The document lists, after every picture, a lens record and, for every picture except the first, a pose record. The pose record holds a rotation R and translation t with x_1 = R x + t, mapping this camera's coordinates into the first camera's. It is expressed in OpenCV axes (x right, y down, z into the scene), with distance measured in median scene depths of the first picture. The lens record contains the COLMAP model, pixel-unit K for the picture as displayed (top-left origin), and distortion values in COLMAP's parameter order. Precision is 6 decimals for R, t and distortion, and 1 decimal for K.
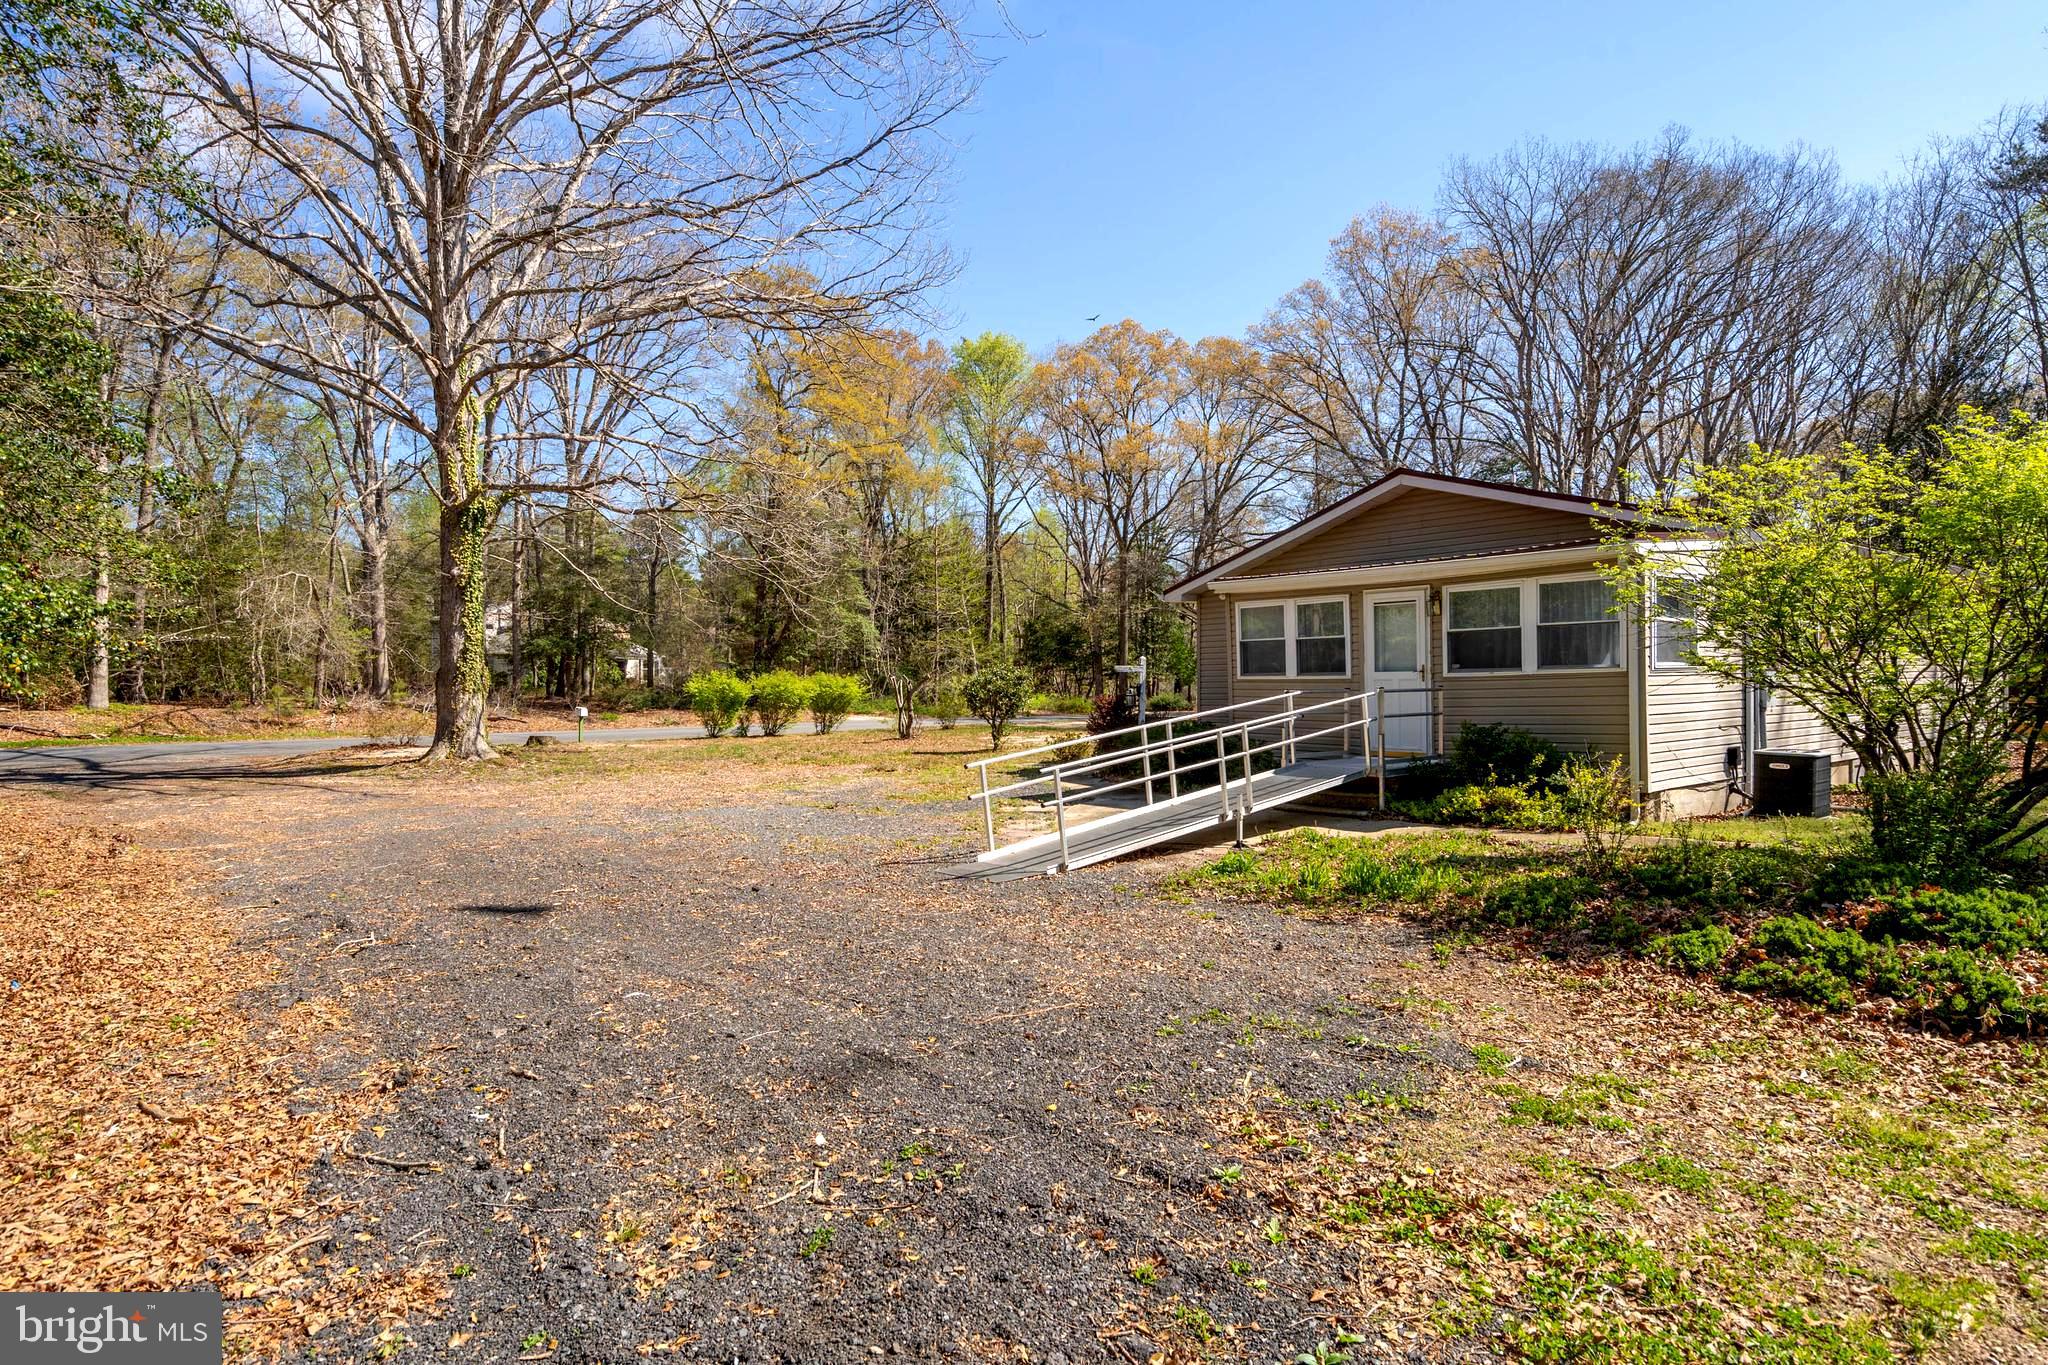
lens RADIAL K [[1111.1, 0, 1024.0], [0, 1111.1, 682.5], [0, 0, 1]] dist [-0.028752, -0.000262]
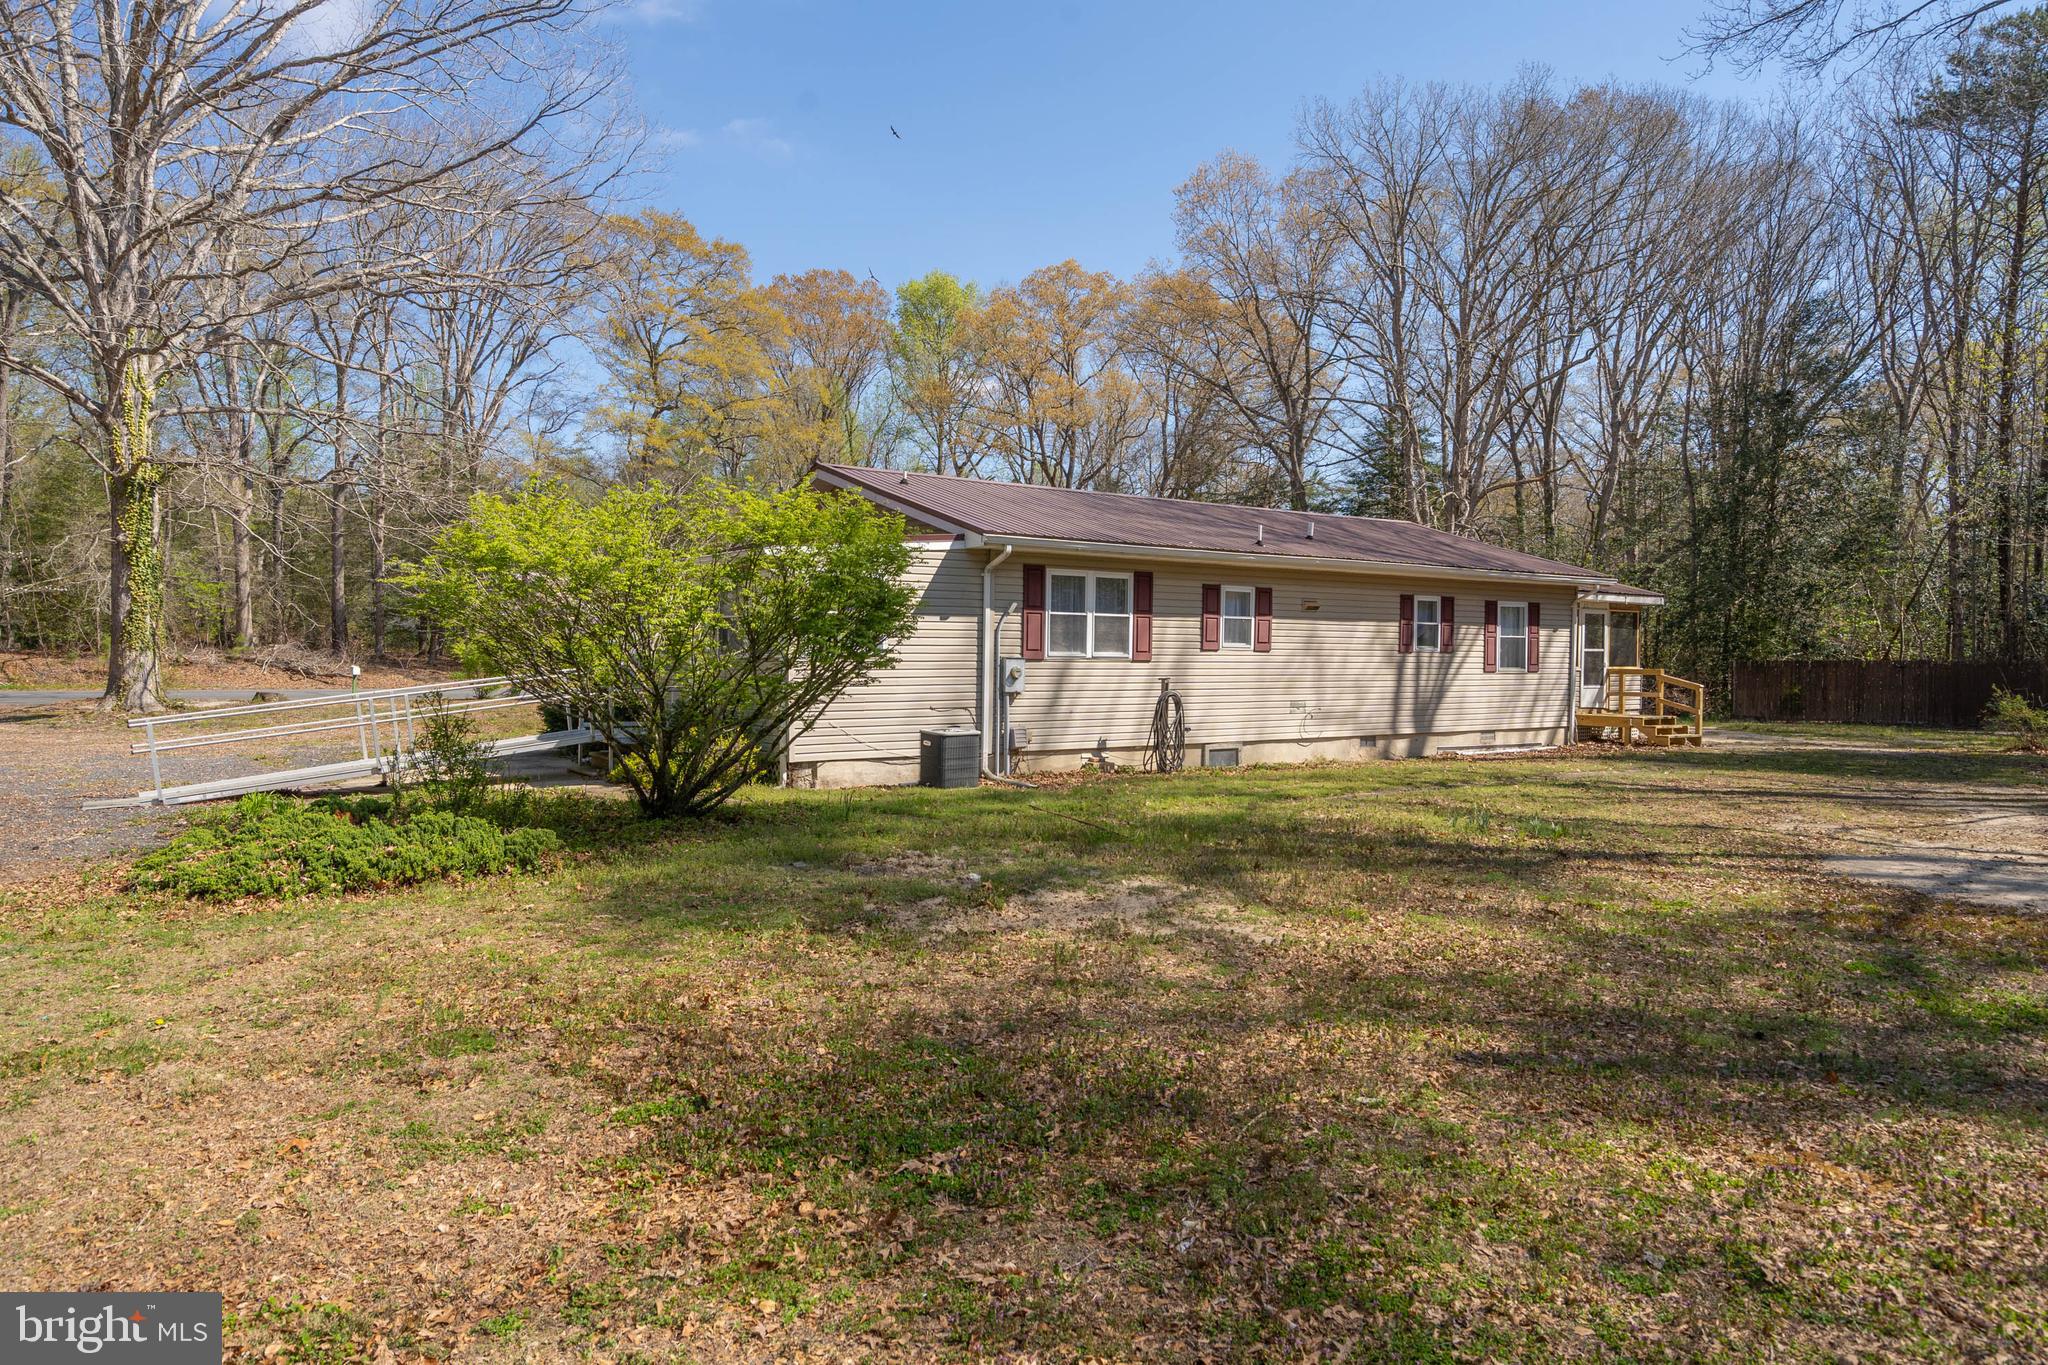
lens RADIAL K [[1232.2, 0, 976.4], [0, 1232.2, 666.7], [0, 0, 1]] dist [-0.002937, -0.002352]
pose [[0.996962, 0.023676, -0.074200, 0.392000], [-0.022568, 0.999621, 0.015736, -0.011794], [0.074545, -0.014014, 0.997119, -0.132879]]
